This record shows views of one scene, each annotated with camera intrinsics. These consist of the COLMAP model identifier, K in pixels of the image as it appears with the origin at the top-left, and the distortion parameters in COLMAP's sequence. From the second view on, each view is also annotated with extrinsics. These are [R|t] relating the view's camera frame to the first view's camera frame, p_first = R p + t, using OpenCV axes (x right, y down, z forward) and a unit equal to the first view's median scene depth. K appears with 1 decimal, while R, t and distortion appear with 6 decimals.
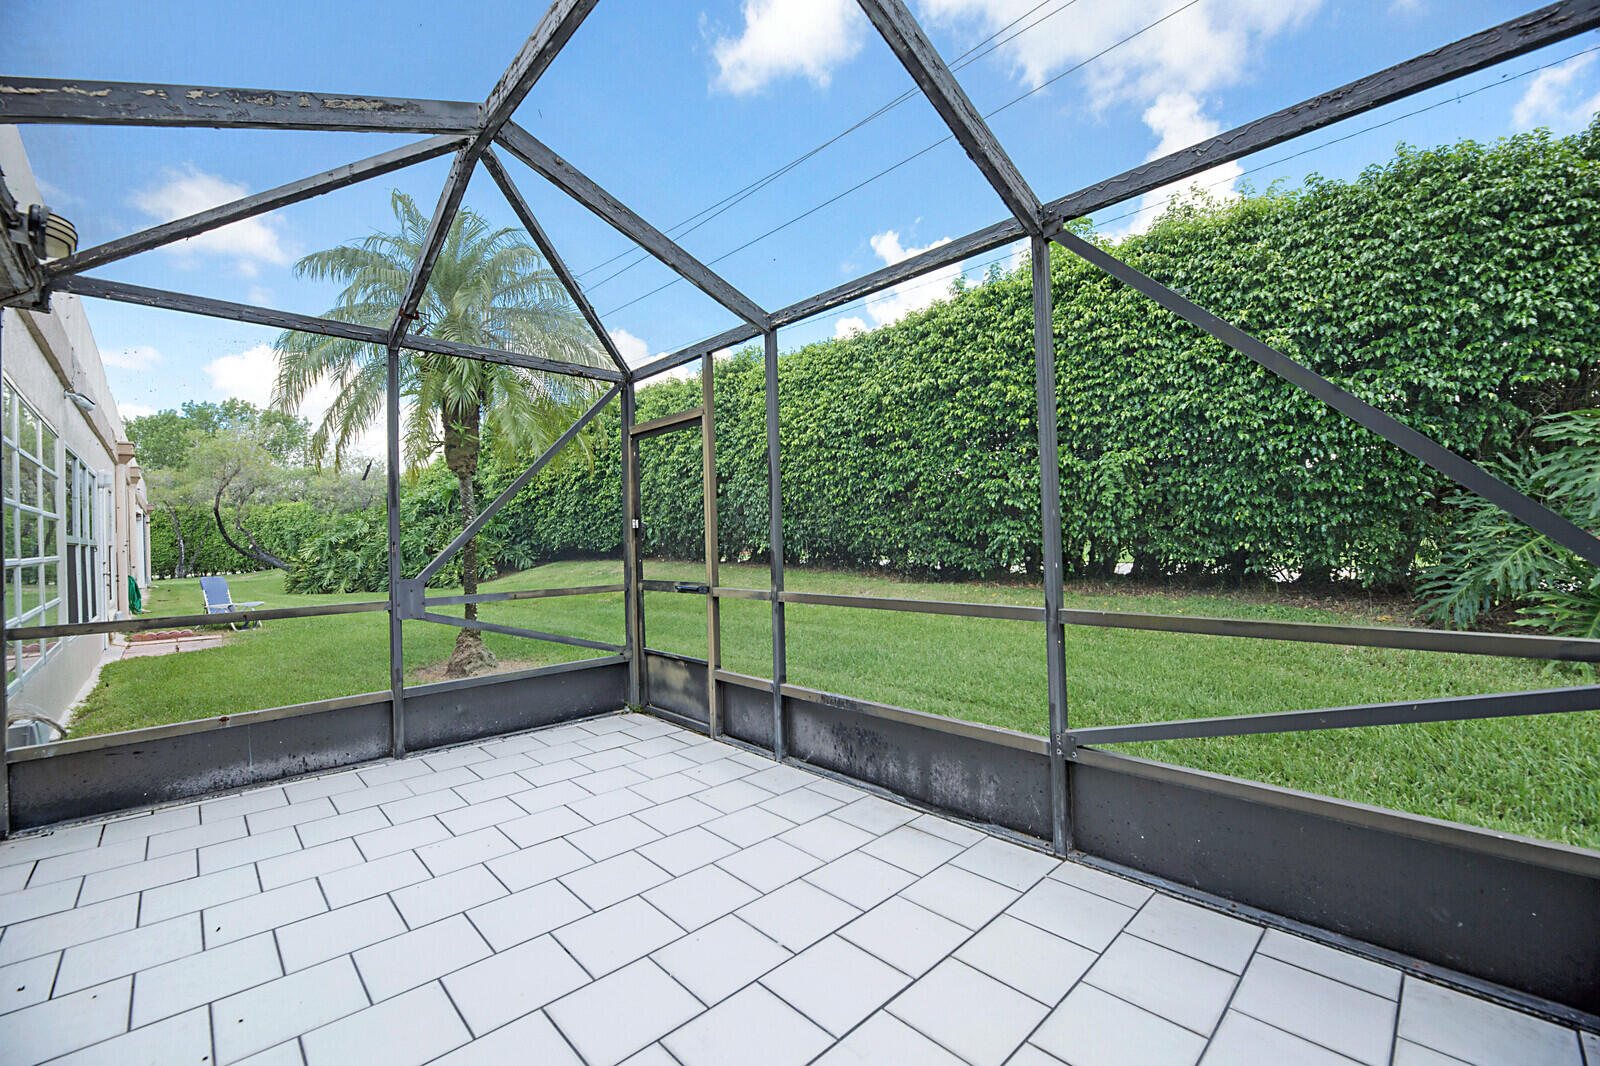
lens RADIAL K [[644.6, 0, 799.7], [0, 644.6, 531.4], [0, 0, 1]] dist [-0.006299, -0.001102]
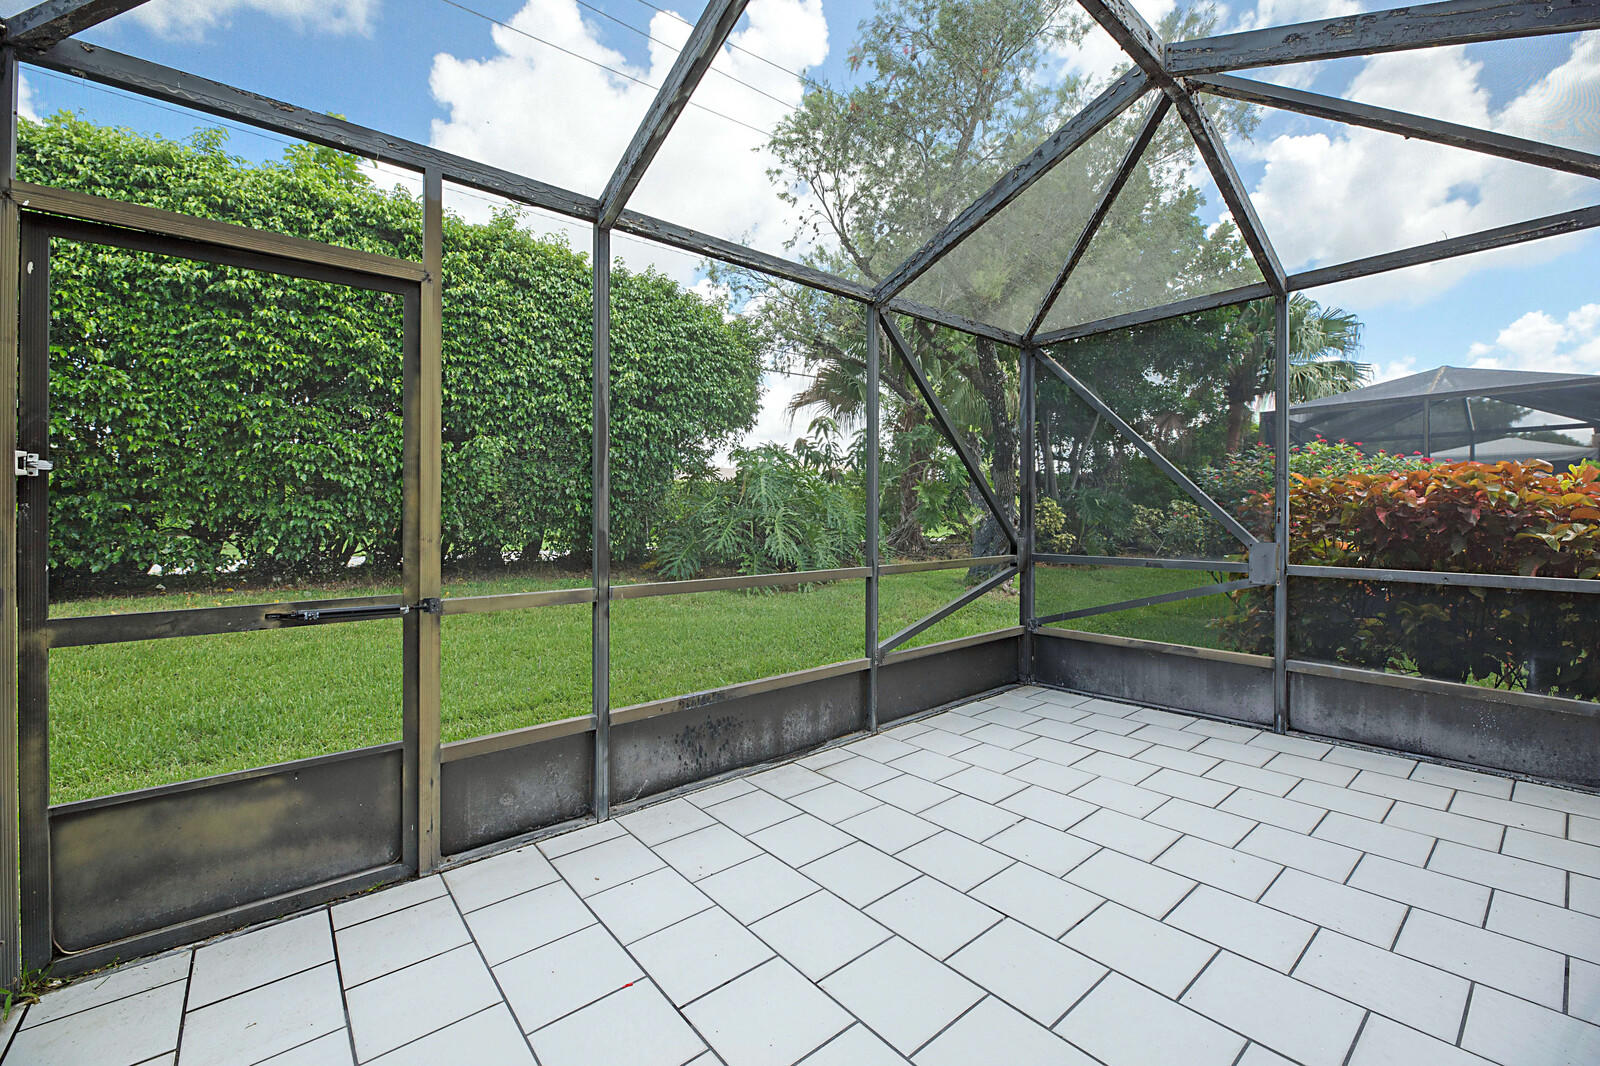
lens RADIAL K [[644.6, 0, 792.4], [0, 644.6, 527.7], [0, 0, 1]] dist [-0.006299, -0.001102]
pose [[0.080128, 0.006502, 0.996763, -0.628451], [-0.010973, 0.999924, -0.005641, 0.023161], [-0.996724, -0.010486, 0.080194, 0.618213]]
